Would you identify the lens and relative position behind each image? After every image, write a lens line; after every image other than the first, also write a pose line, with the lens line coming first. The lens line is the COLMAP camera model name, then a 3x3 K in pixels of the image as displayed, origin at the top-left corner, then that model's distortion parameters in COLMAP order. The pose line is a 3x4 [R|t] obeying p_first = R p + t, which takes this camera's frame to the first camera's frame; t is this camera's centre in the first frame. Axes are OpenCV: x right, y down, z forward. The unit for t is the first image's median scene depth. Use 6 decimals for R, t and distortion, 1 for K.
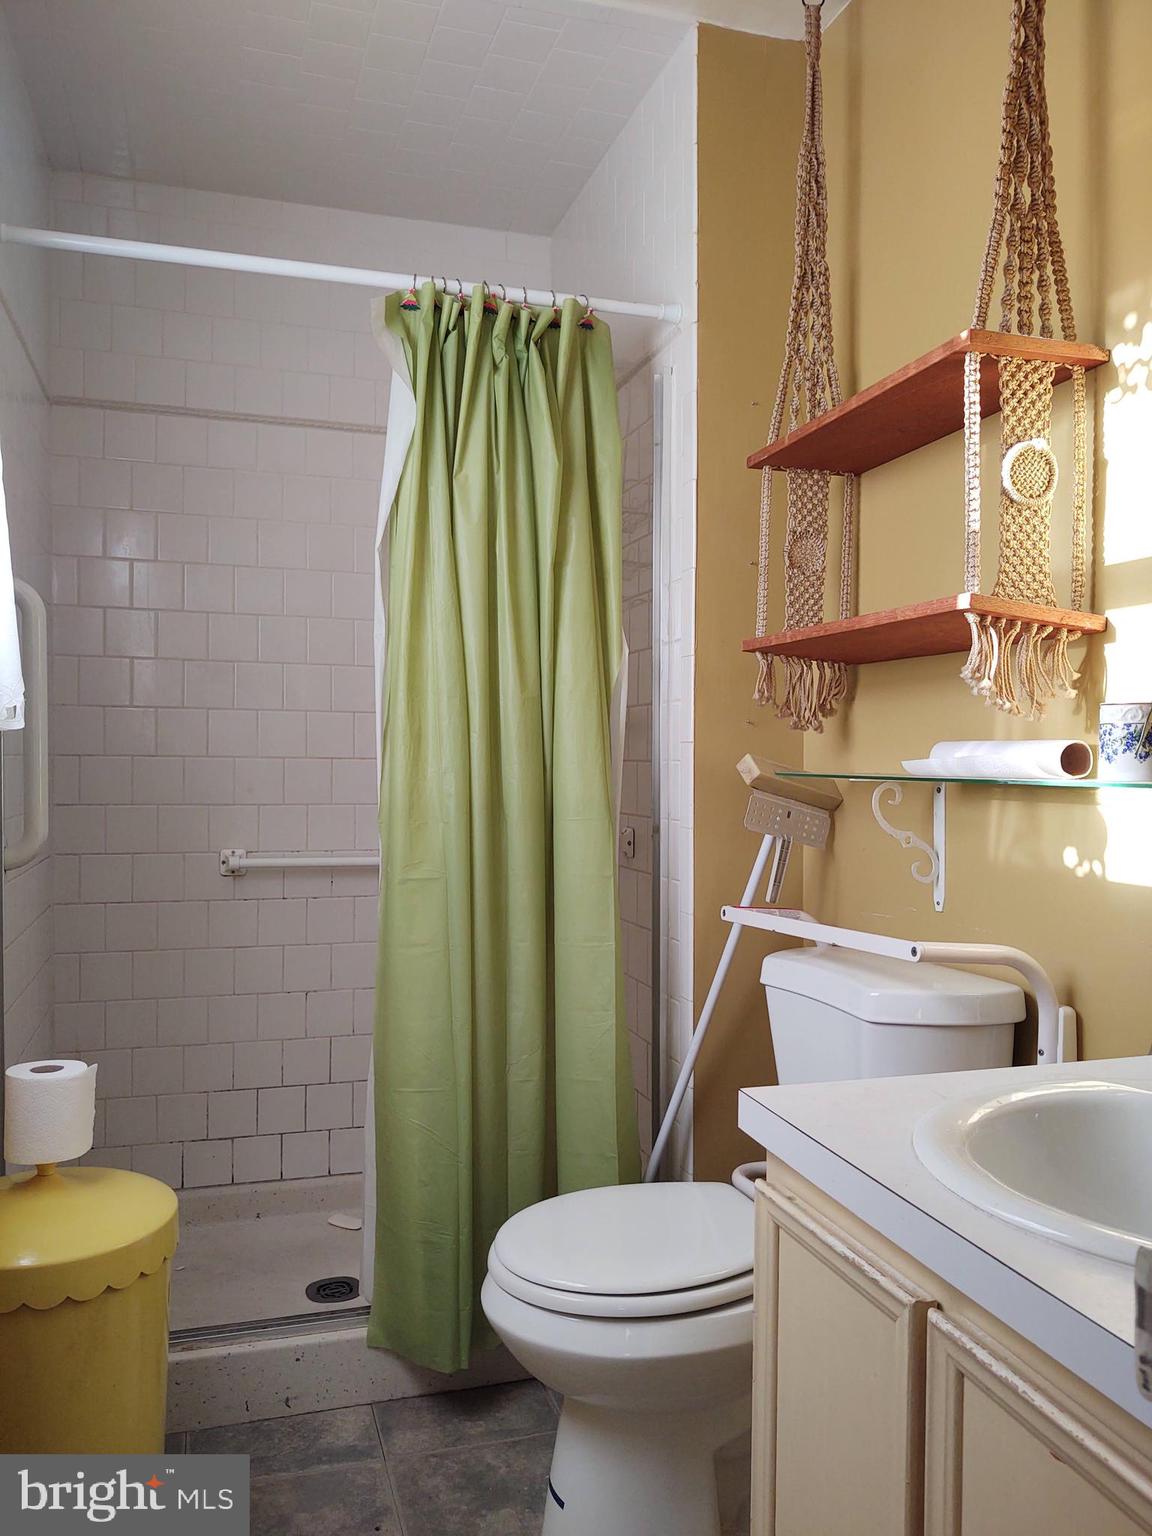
lens RADIAL K [[1181.8, 0, 576.0], [0, 1181.8, 768.0], [0, 0, 1]] dist [-0.024755, 0.040987]
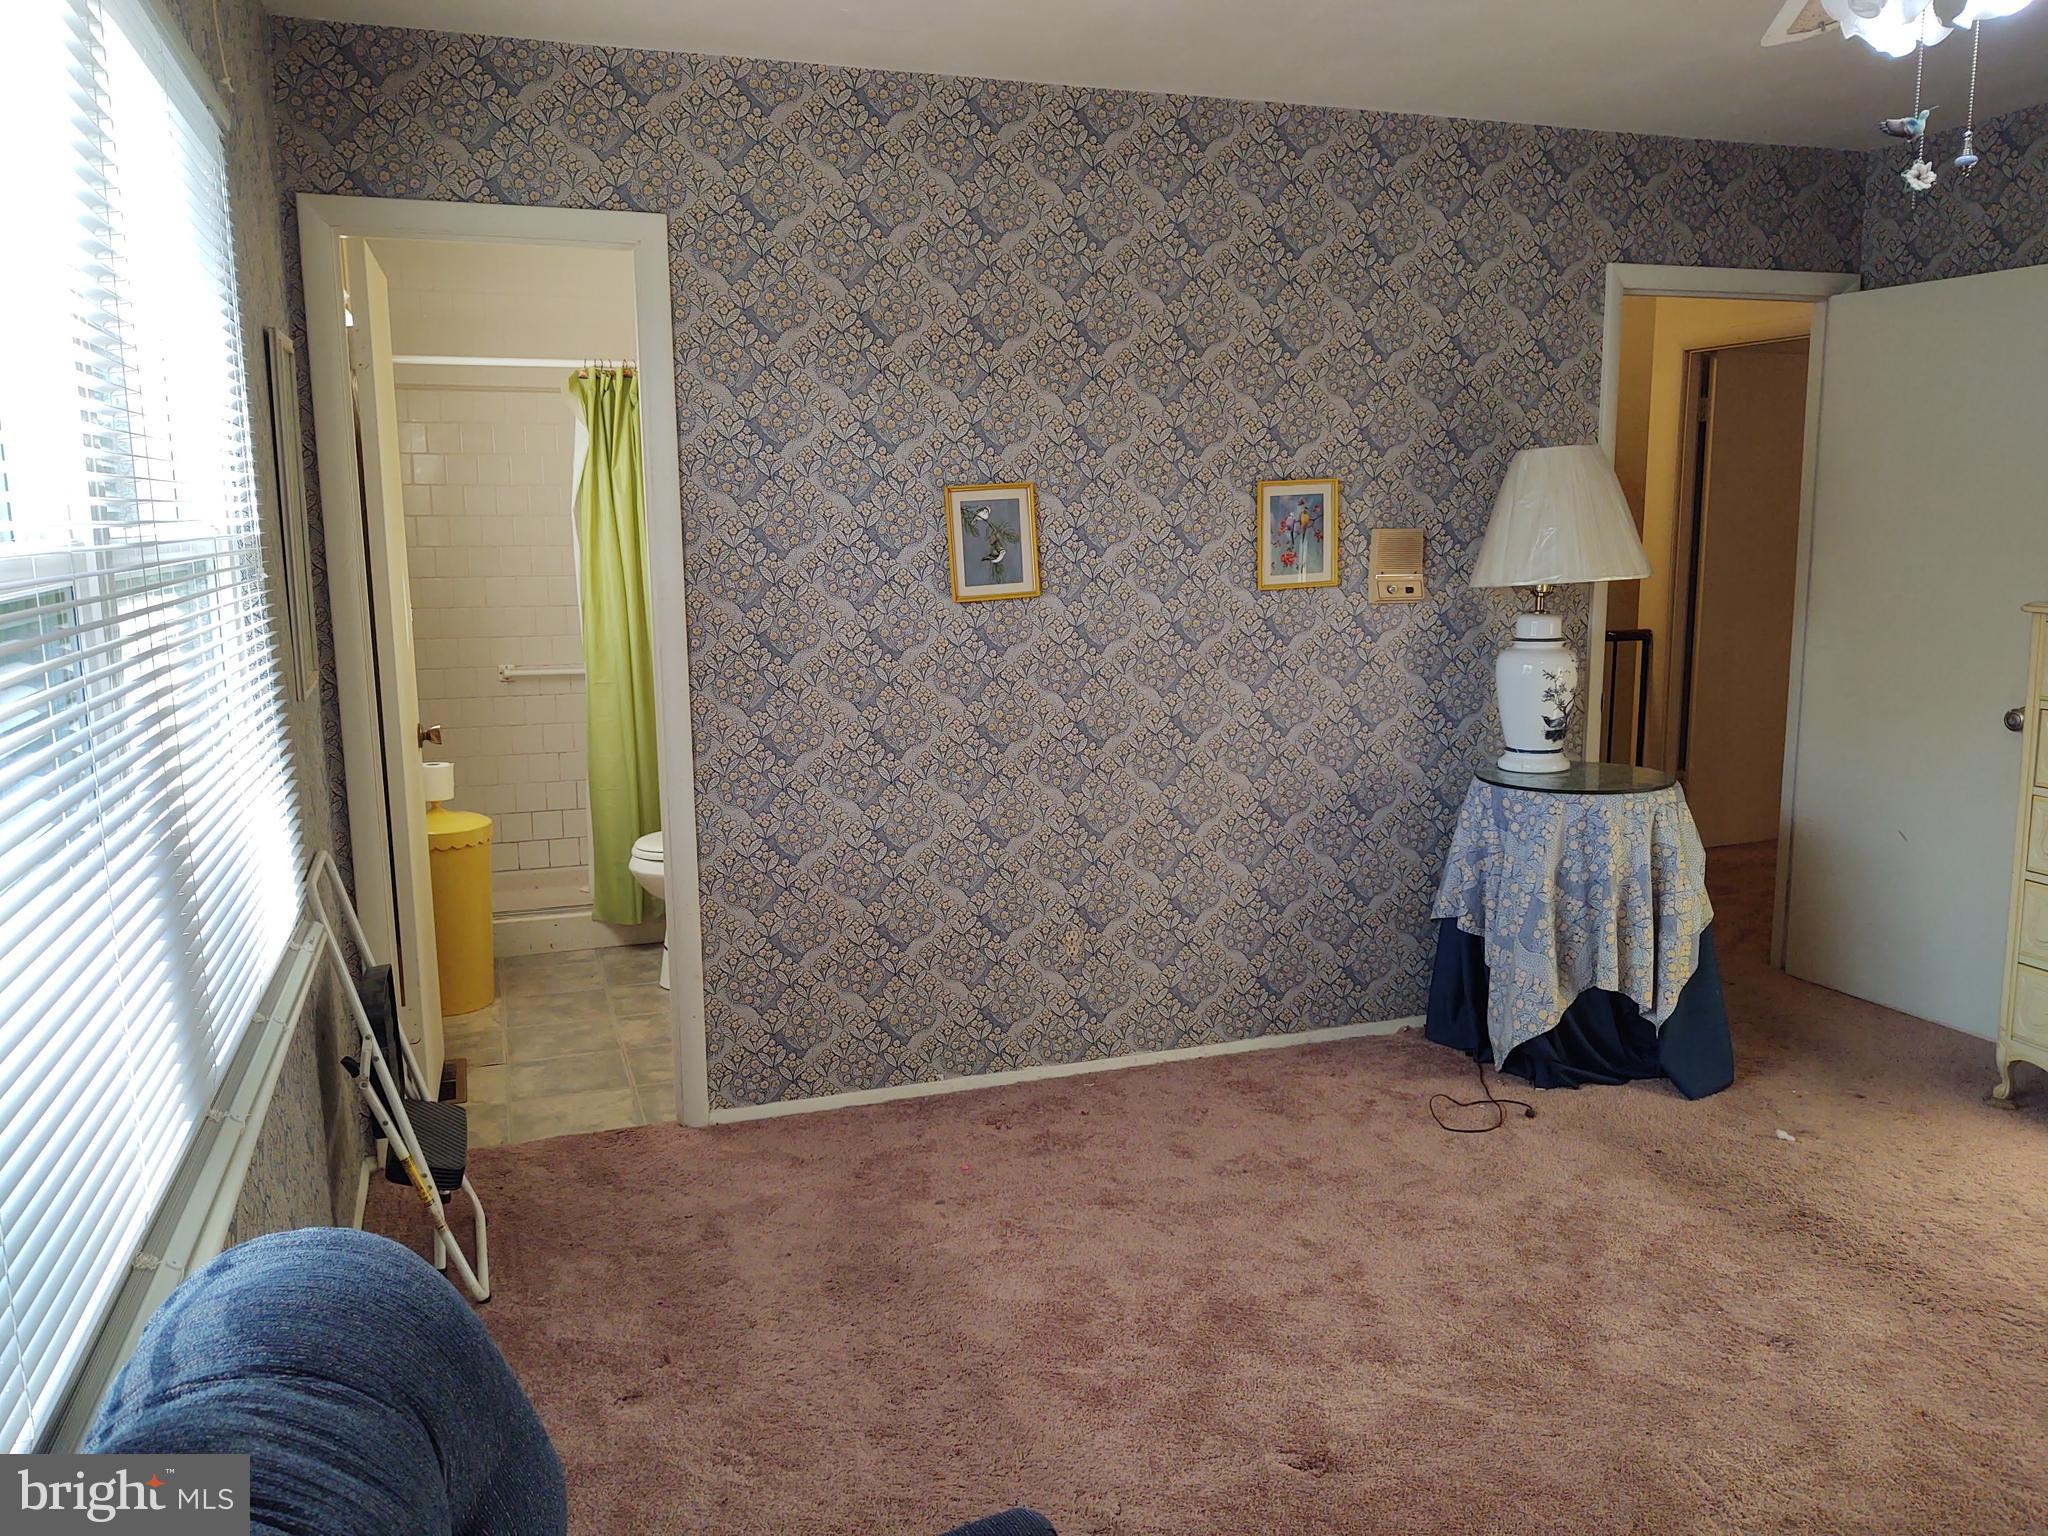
lens RADIAL K [[1575.7, 0, 1024.0], [0, 1575.7, 768.0], [0, 0, 1]] dist [-0.024755, 0.040987]
pose [[0.999278, -0.019060, 0.032856, 0.466842], [0.013895, 0.988466, 0.150801, -0.144273], [-0.035352, -0.150236, 0.988018, -1.592846]]
